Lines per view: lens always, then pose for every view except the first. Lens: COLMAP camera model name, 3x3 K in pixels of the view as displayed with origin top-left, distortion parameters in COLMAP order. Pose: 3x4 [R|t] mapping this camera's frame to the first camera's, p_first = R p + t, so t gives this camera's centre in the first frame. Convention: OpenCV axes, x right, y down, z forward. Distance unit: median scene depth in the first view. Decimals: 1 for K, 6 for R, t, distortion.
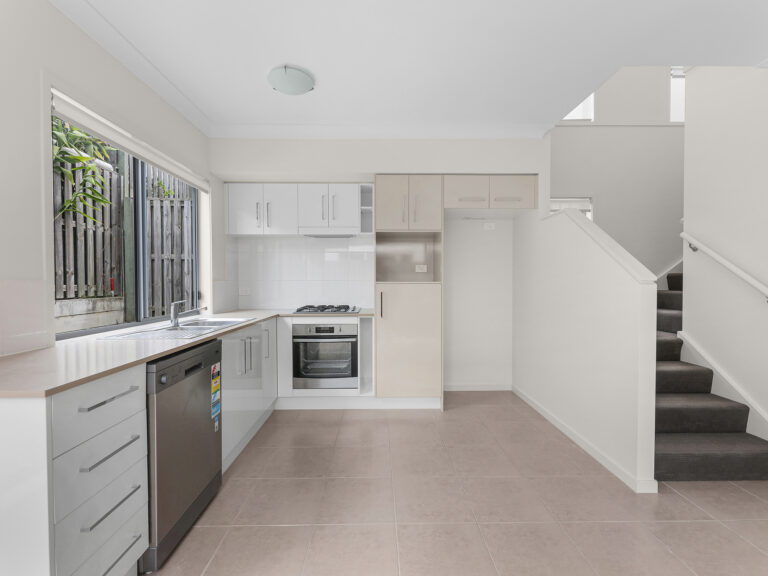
lens RADIAL K [[343.5, 0, 384.0], [0, 343.5, 288.0], [0, 0, 1]] dist [0.000948, -0.000123]
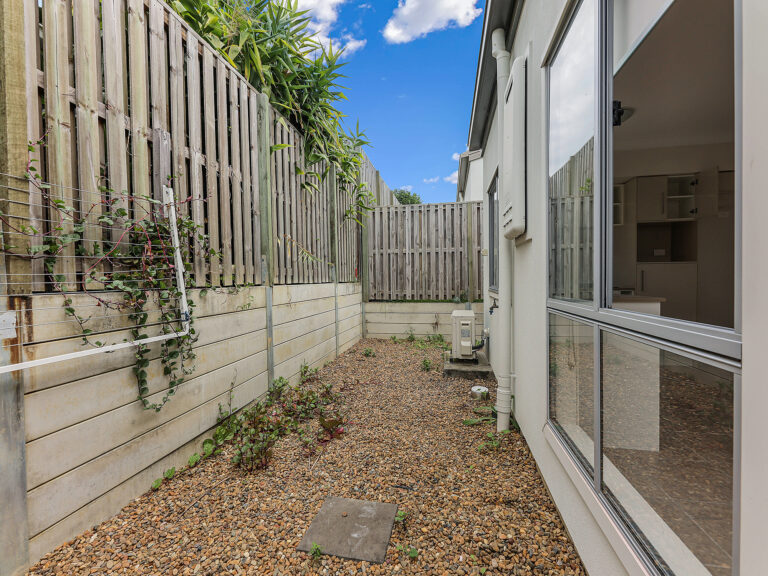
lens RADIAL K [[343.5, 0, 384.0], [0, 343.5, 288.0], [0, 0, 1]] dist [0.000948, -0.000123]
pose [[0.978323, -0.003929, -0.207049, -0.675633], [0.005473, 0.999961, 0.006884, 0.062001], [0.207014, -0.007868, 0.978306, -0.438355]]
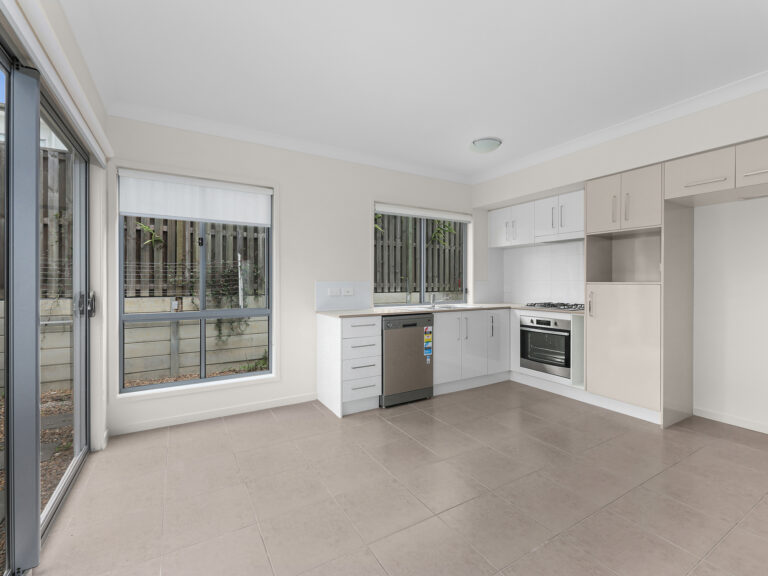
lens RADIAL K [[351.5, 0, 383.2], [0, 351.5, 284.3], [0, 0, 1]] dist [0.000181, -0.000178]
pose [[0.490139, 0.008734, -0.871600, 0.610239], [-0.017074, 0.999854, 0.000417, -0.001205], [0.871477, 0.014677, 0.490217, -0.079134]]
